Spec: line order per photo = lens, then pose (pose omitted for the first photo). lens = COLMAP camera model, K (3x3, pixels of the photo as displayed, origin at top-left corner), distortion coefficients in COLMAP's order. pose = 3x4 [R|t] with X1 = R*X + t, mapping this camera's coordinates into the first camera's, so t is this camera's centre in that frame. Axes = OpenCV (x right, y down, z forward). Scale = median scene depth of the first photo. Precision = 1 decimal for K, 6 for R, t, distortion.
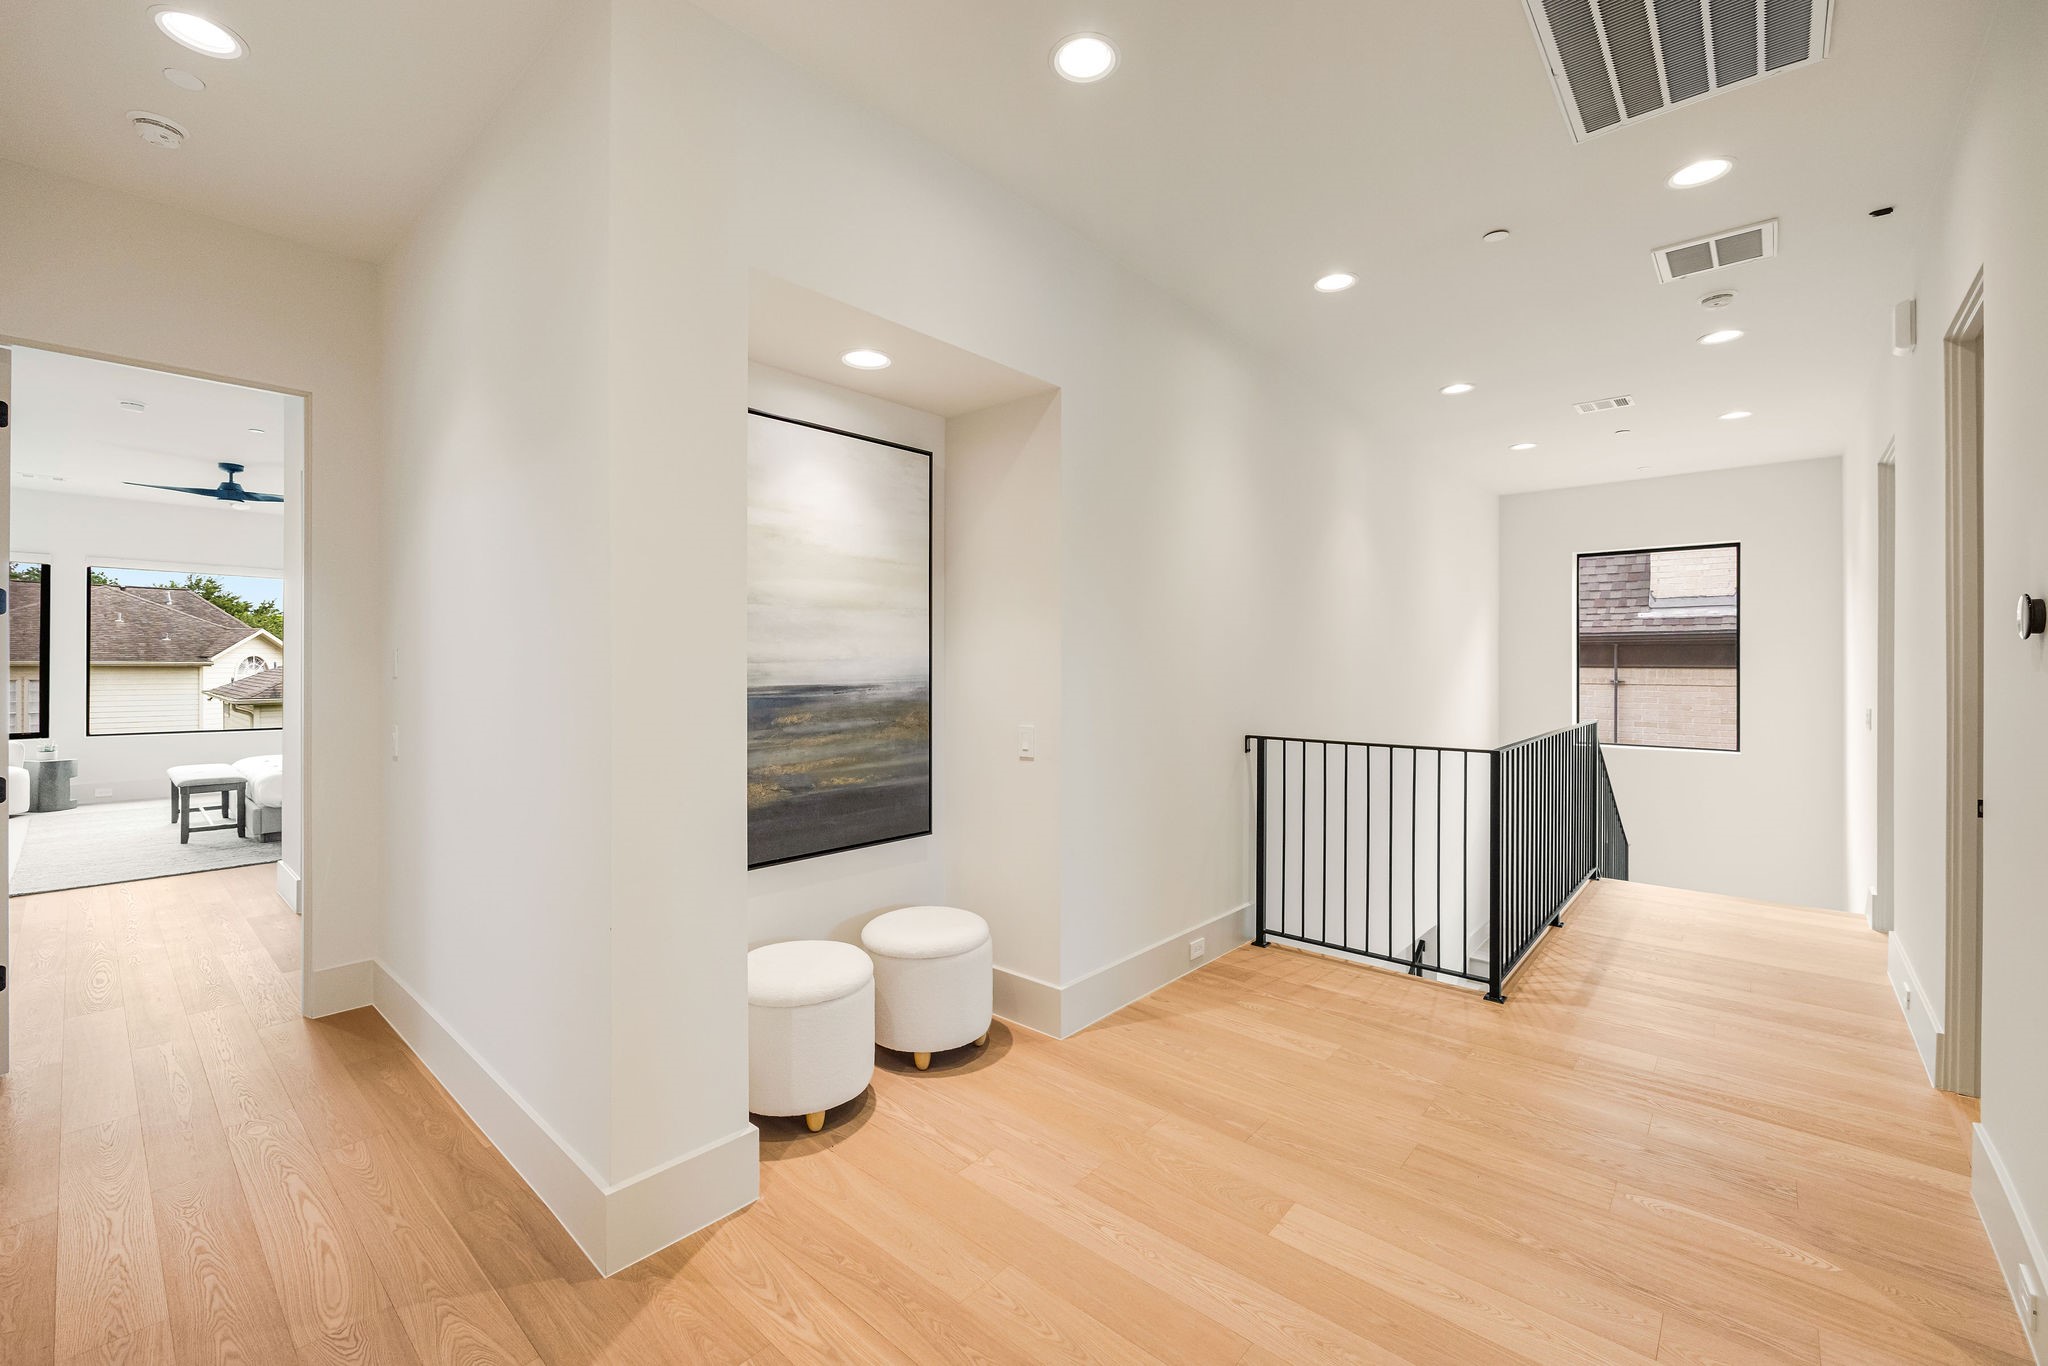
lens RADIAL K [[825.5, 0, 1012.1], [0, 825.5, 673.1], [0, 0, 1]] dist [-0.006607, -0.000167]
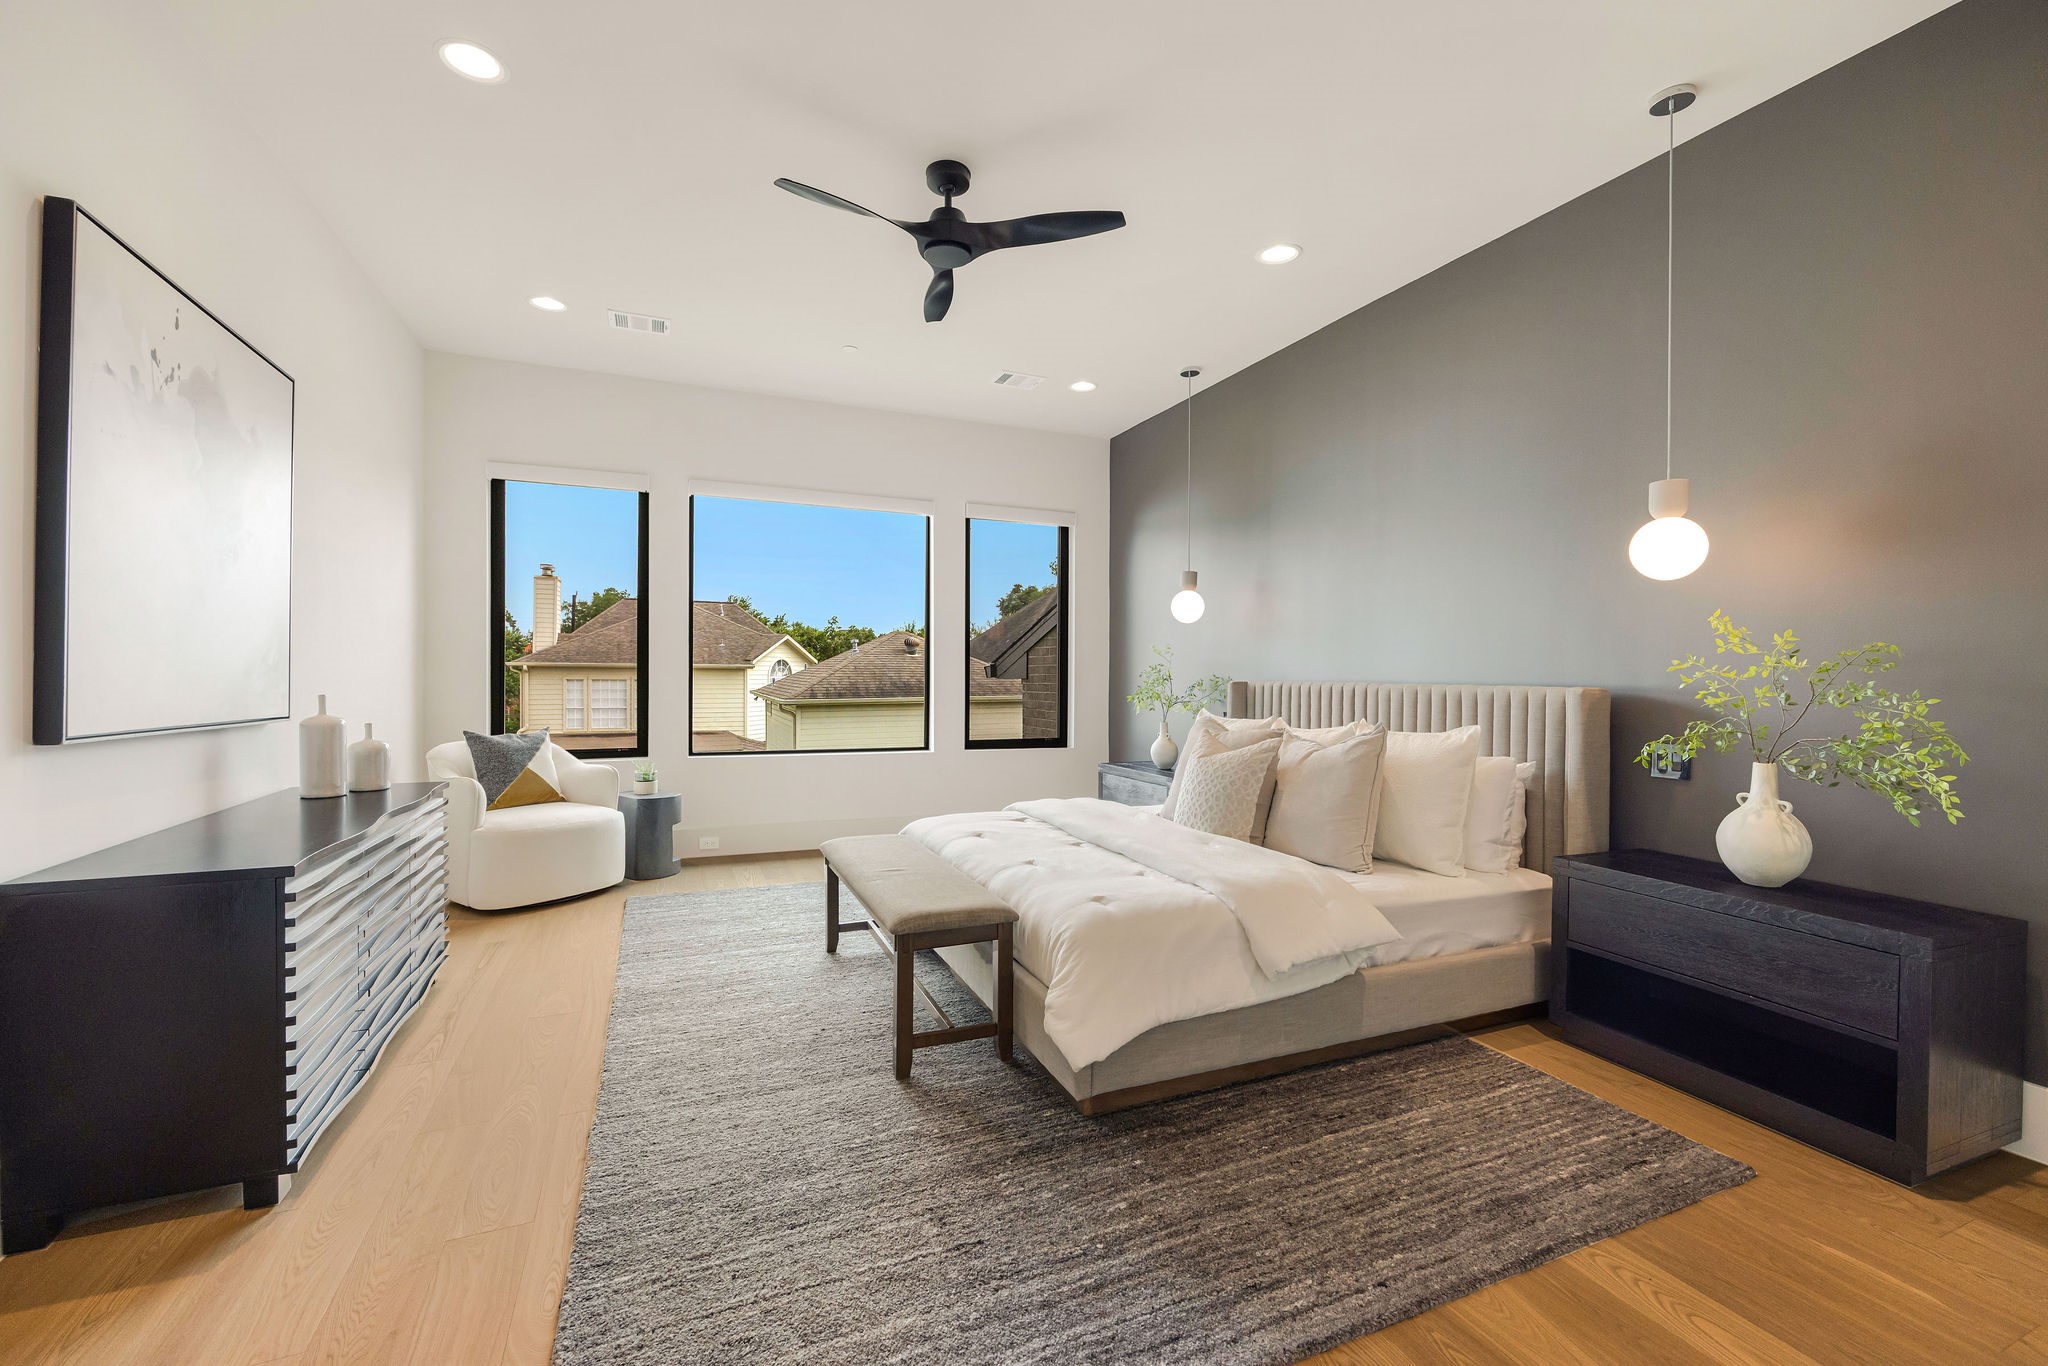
lens RADIAL K [[829.2, 0, 1025.6], [0, 829.2, 686.1], [0, 0, 1]] dist [-0.000400, -0.000032]
pose [[0.906336, 0.006415, -0.422509, -0.225592], [-0.003632, 0.999966, 0.007391, 0.006488], [0.422543, -0.005164, 0.906328, 0.190390]]
